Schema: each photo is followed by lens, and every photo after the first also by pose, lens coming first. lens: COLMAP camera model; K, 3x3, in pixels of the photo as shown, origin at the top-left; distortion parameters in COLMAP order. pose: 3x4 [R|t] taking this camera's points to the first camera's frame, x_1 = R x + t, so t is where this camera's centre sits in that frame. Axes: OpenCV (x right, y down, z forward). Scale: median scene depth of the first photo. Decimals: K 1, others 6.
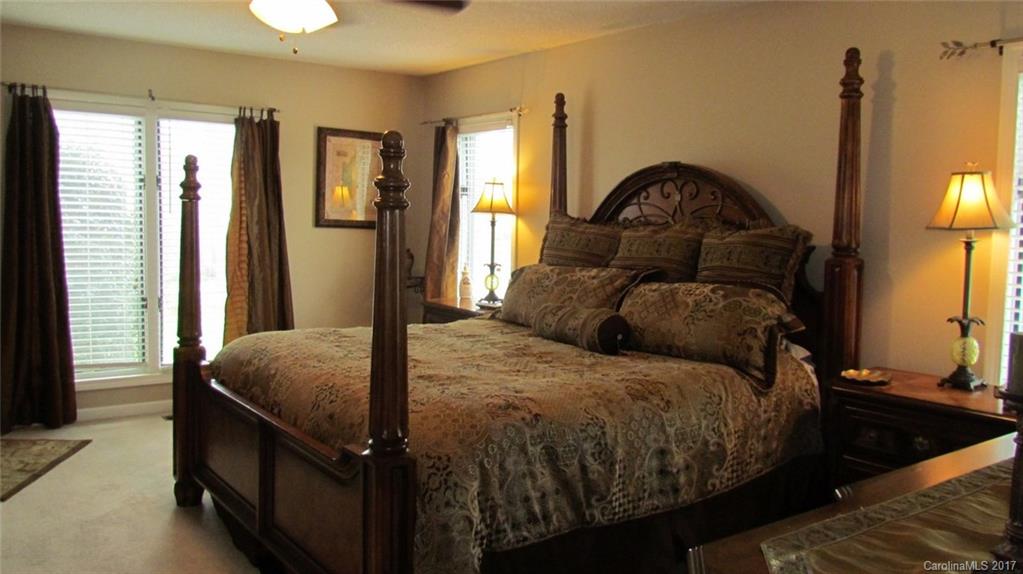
lens RADIAL K [[843.4, 0, 512.0], [0, 843.4, 282.6], [0, 0, 1]] dist [-0.001516, -0.010269]
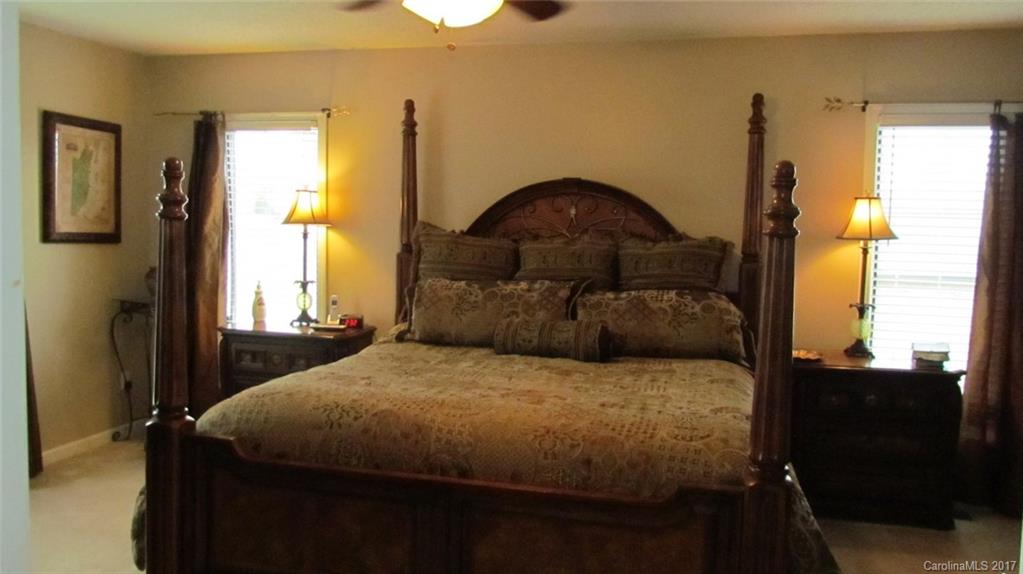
lens RADIAL K [[843.4, 0, 512.0], [0, 843.4, 282.6], [0, 0, 1]] dist [-0.001516, -0.010269]
pose [[0.773112, -0.052528, 0.632091, -0.525966], [0.050398, 0.998501, 0.021335, -0.035350], [-0.632264, 0.015362, 0.774600, 0.211299]]
